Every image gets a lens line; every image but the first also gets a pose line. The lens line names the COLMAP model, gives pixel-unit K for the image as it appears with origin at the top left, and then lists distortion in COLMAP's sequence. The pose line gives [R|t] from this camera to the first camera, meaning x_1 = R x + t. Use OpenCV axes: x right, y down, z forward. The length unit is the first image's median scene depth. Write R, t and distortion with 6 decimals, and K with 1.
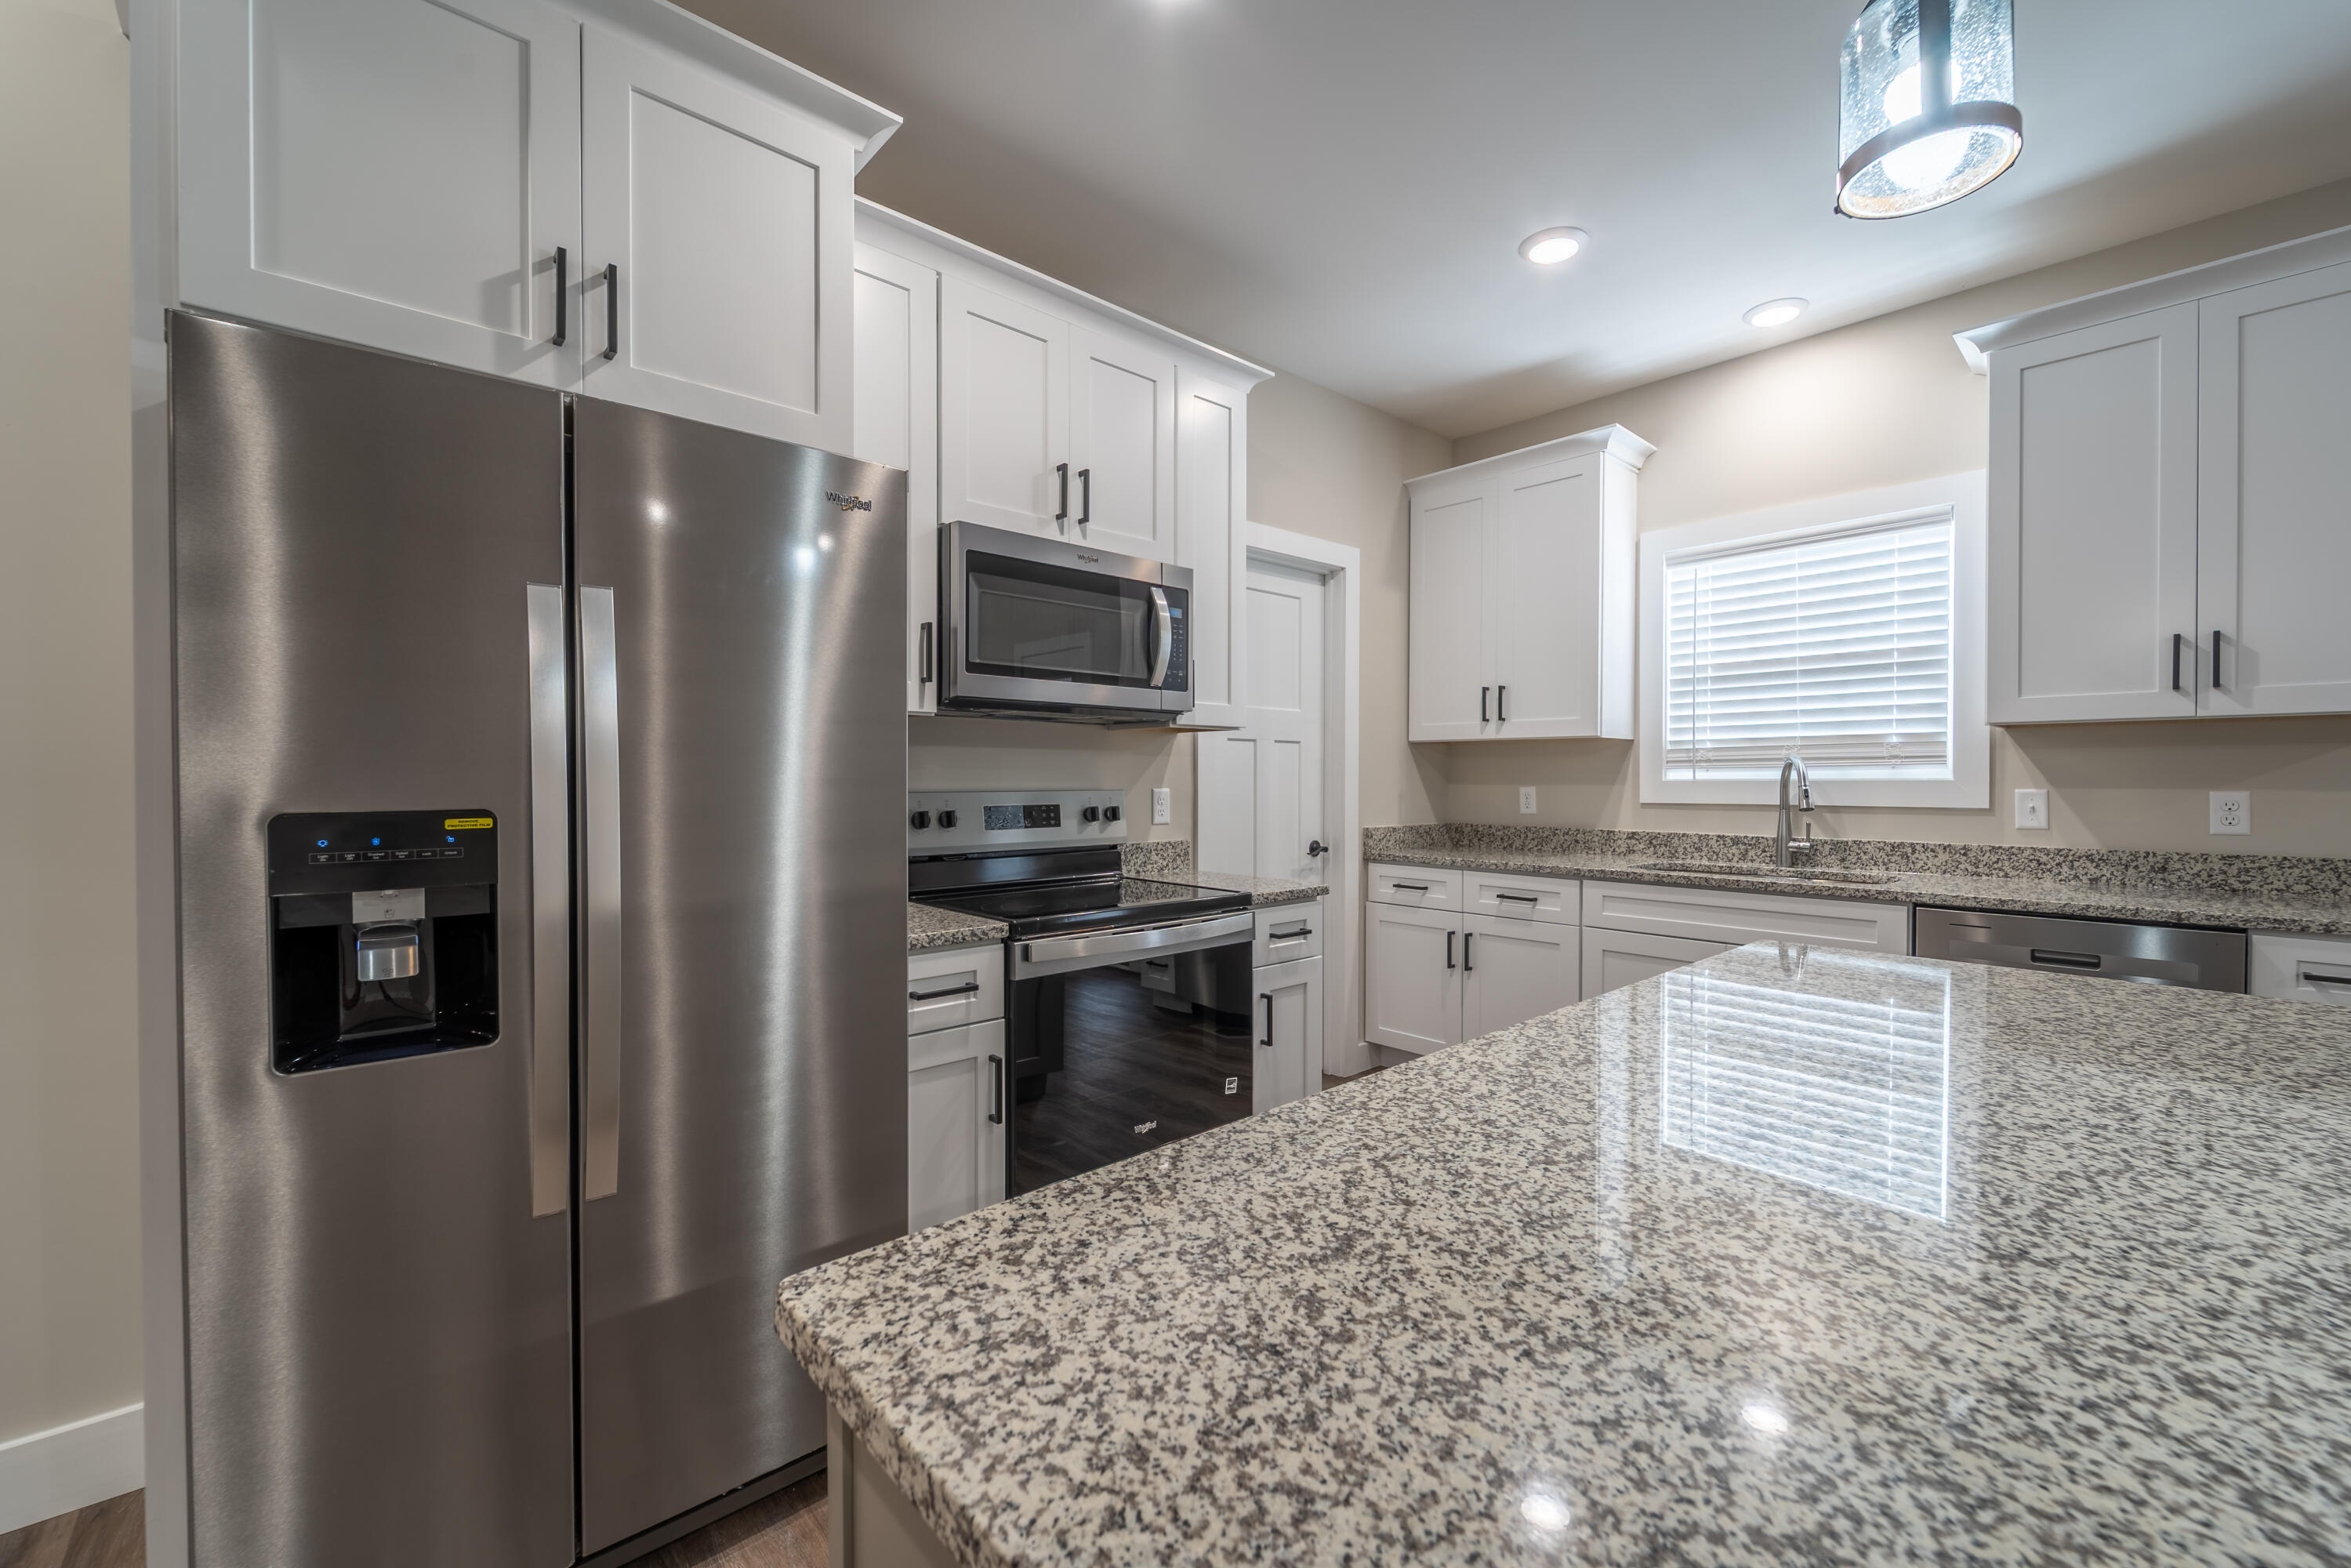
lens RADIAL K [[963.5, 0, 1192.7], [0, 963.5, 785.2], [0, 0, 1]] dist [0.008786, -0.004756]
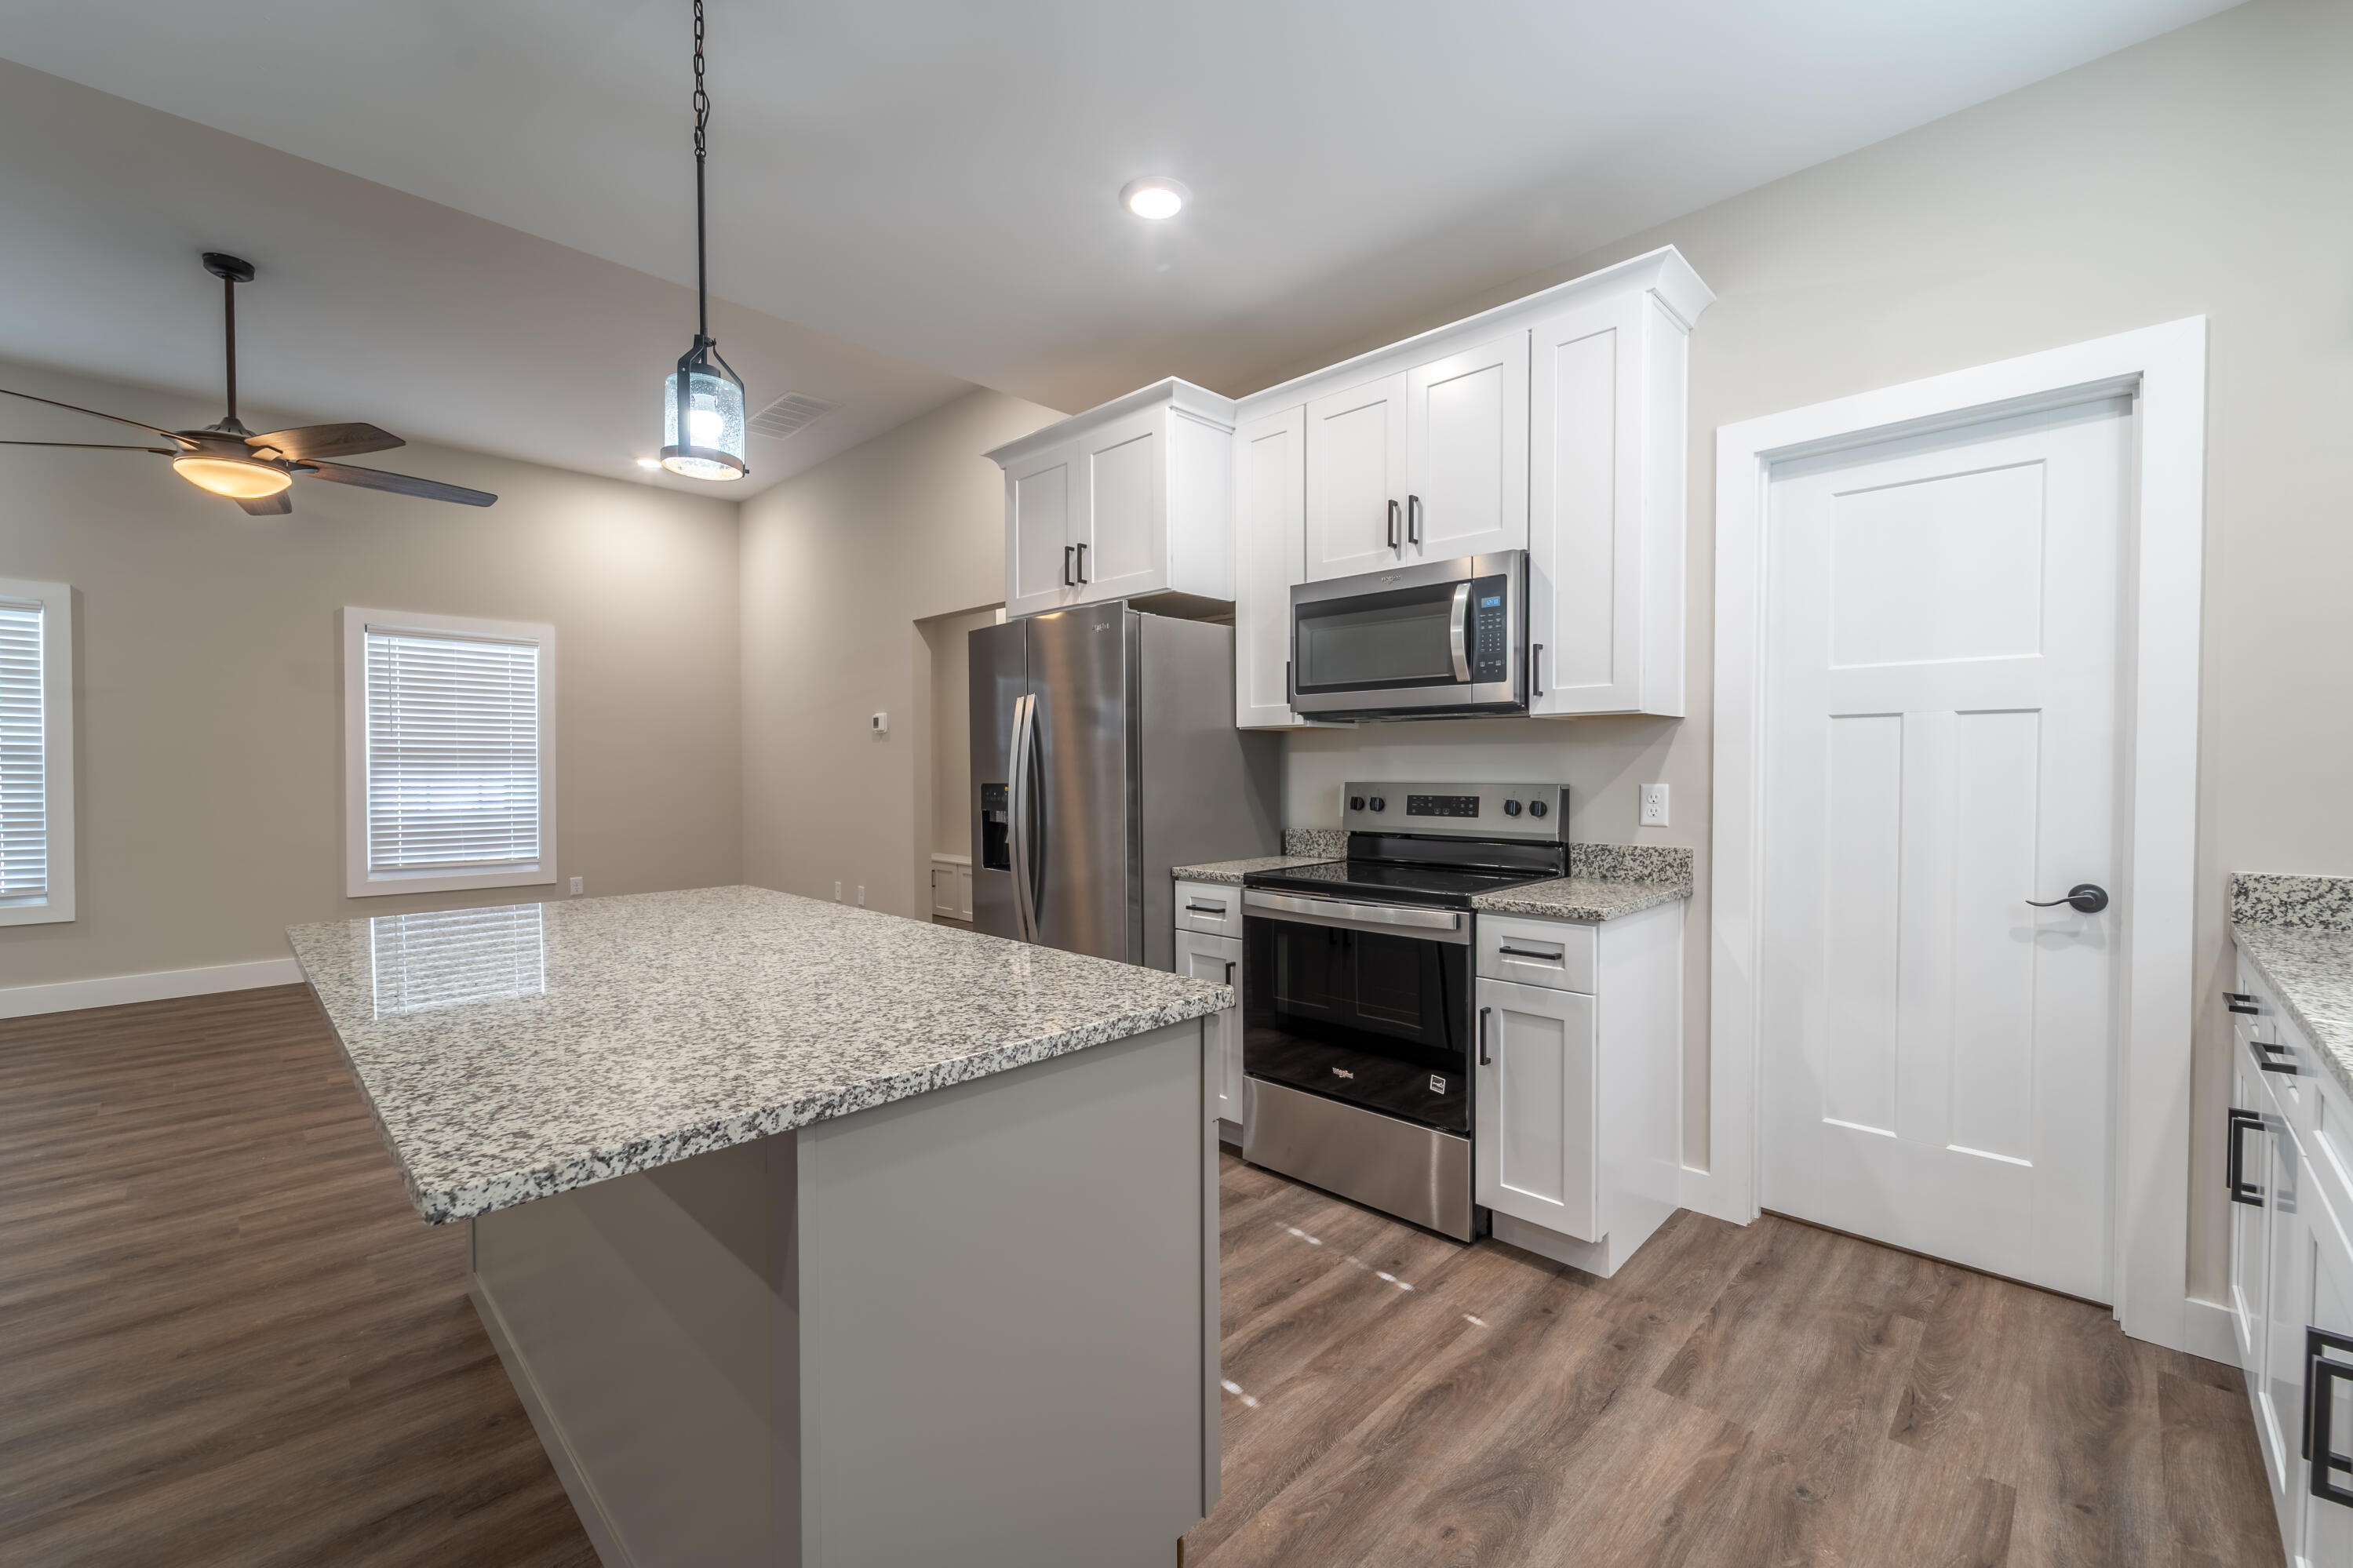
lens RADIAL K [[964.2, 0, 1173.7], [0, 964.2, 780.7], [0, 0, 1]] dist [0.008786, -0.004756]
pose [[0.048140, 0.015259, -0.998724, 0.890859], [-0.003080, 0.999881, 0.015129, -0.012205], [0.998836, 0.002348, 0.048182, 0.599568]]
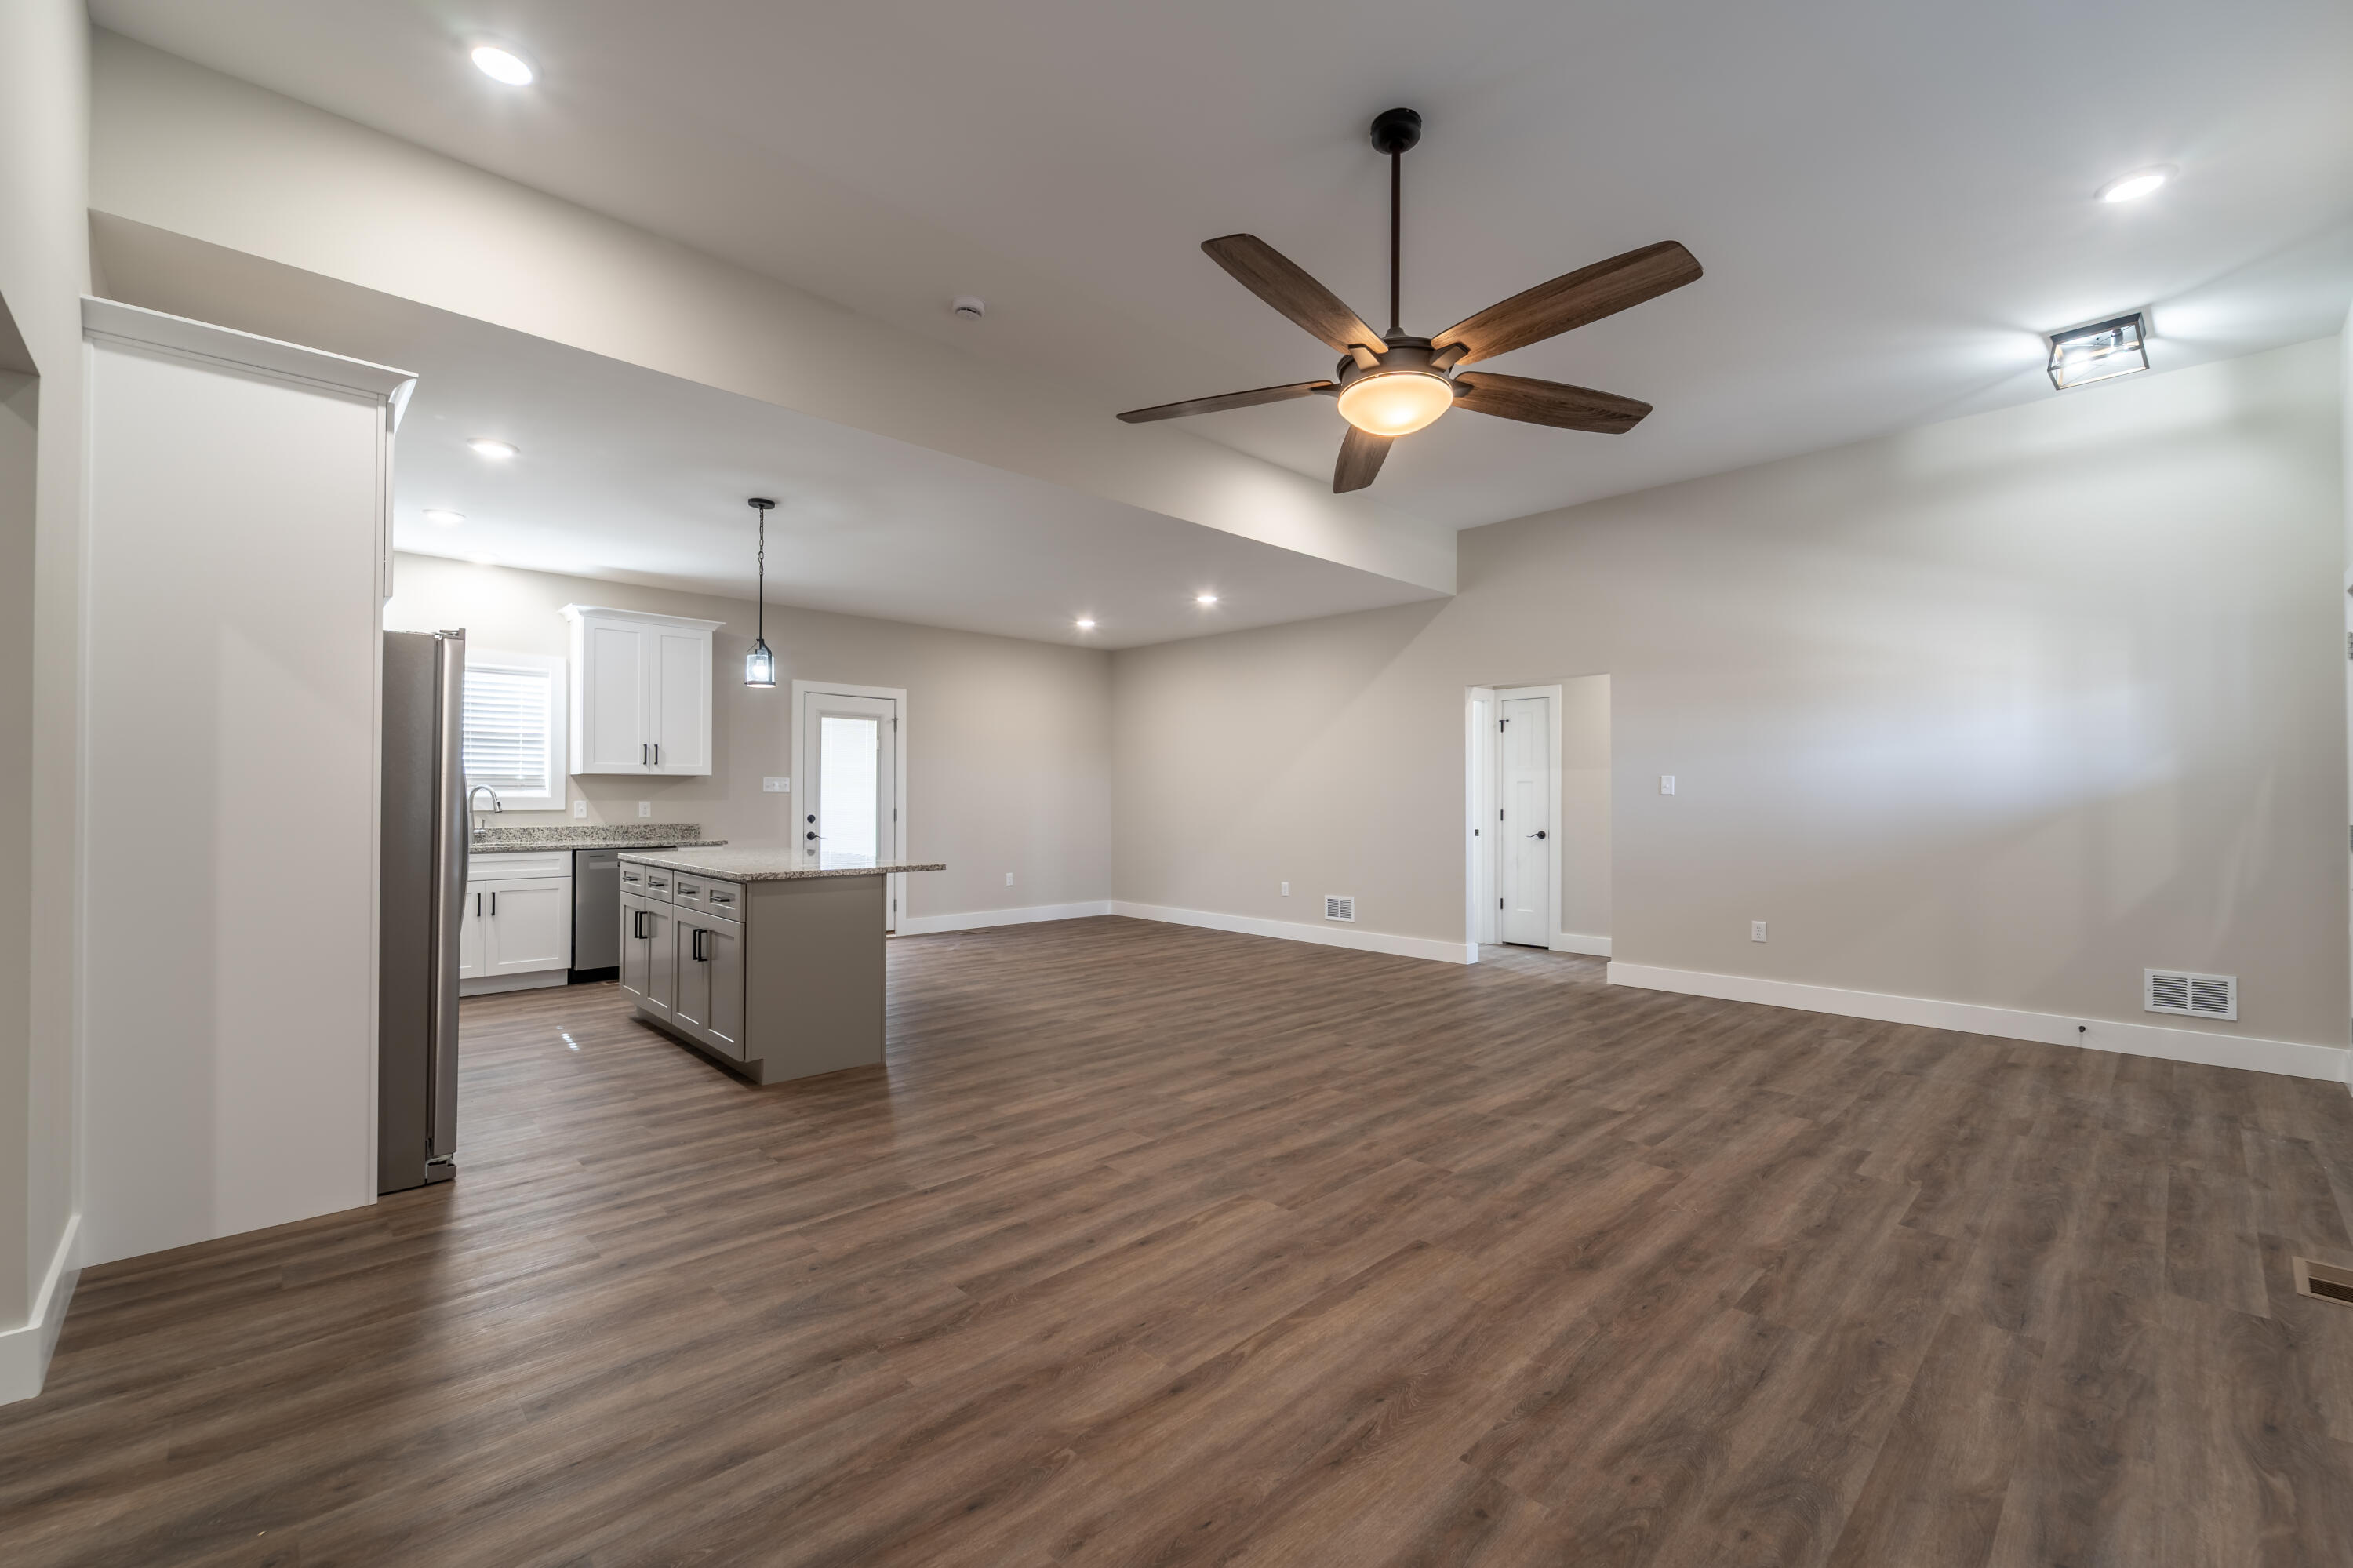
lens RADIAL K [[964.3, 0, 1179.8], [0, 964.3, 808.7], [0, 0, 1]] dist [0.008786, -0.004756]
pose [[-0.018448, -0.010599, 0.999774, -1.480823], [0.004172, 0.999934, 0.010678, 0.003078], [-0.999821, 0.004368, -0.018403, -0.388851]]
